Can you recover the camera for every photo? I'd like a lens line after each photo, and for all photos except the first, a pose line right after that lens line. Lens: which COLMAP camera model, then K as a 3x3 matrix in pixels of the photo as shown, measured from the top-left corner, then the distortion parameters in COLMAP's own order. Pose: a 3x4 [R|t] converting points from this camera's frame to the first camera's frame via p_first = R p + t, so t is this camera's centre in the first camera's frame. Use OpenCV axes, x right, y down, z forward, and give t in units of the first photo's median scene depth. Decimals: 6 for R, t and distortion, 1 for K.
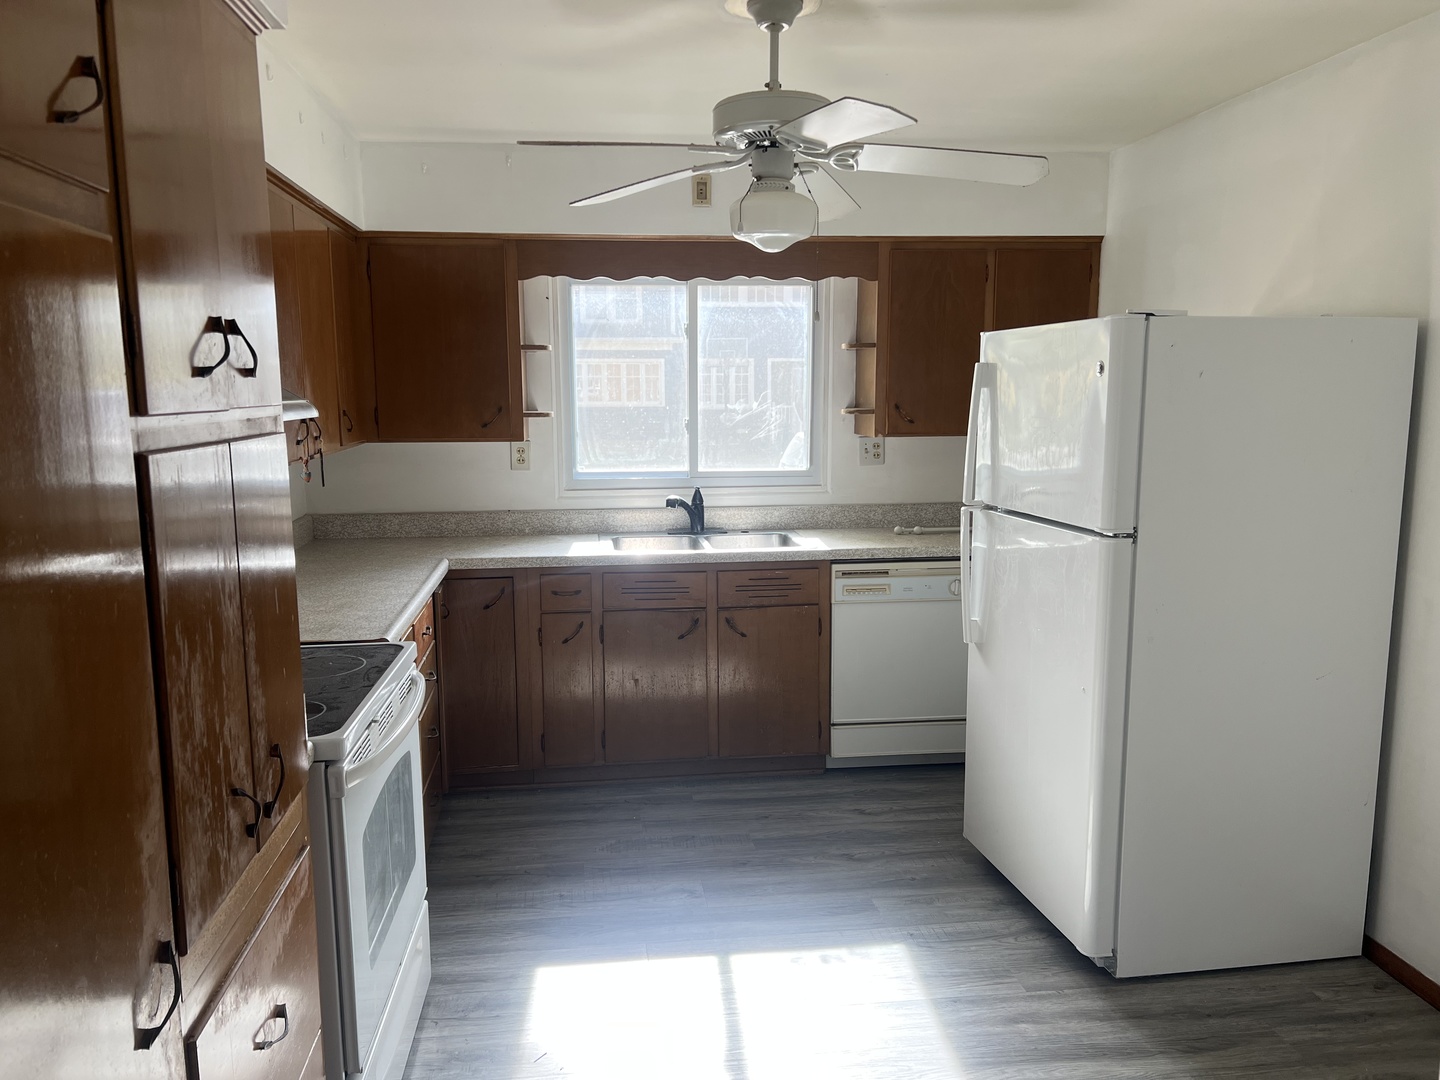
lens RADIAL K [[1089.9, 0, 717.3], [0, 1089.9, 541.3], [0, 0, 1]] dist [0.051854, -0.013941]
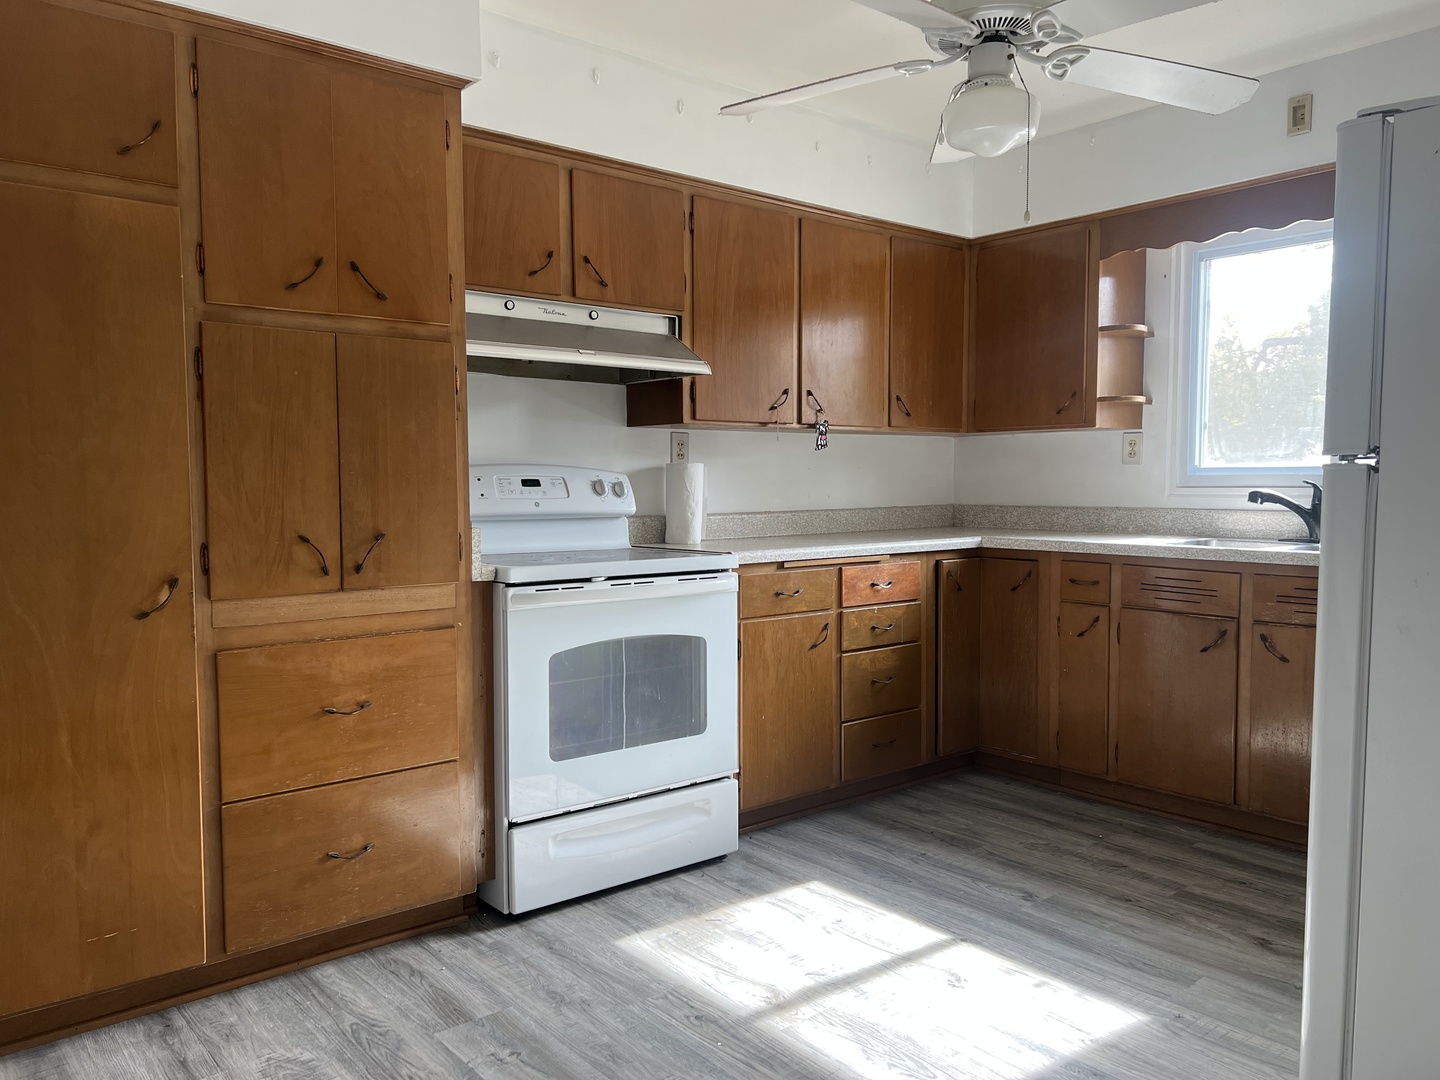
lens RADIAL K [[1089.9, 0, 715.4], [0, 1089.9, 543.0], [0, 0, 1]] dist [0.051854, -0.013941]
pose [[0.546053, 0.055635, -0.835901, 0.464186], [-0.120081, 0.992687, -0.012373, 0.062487], [0.829100, 0.107133, 0.548740, 0.215503]]
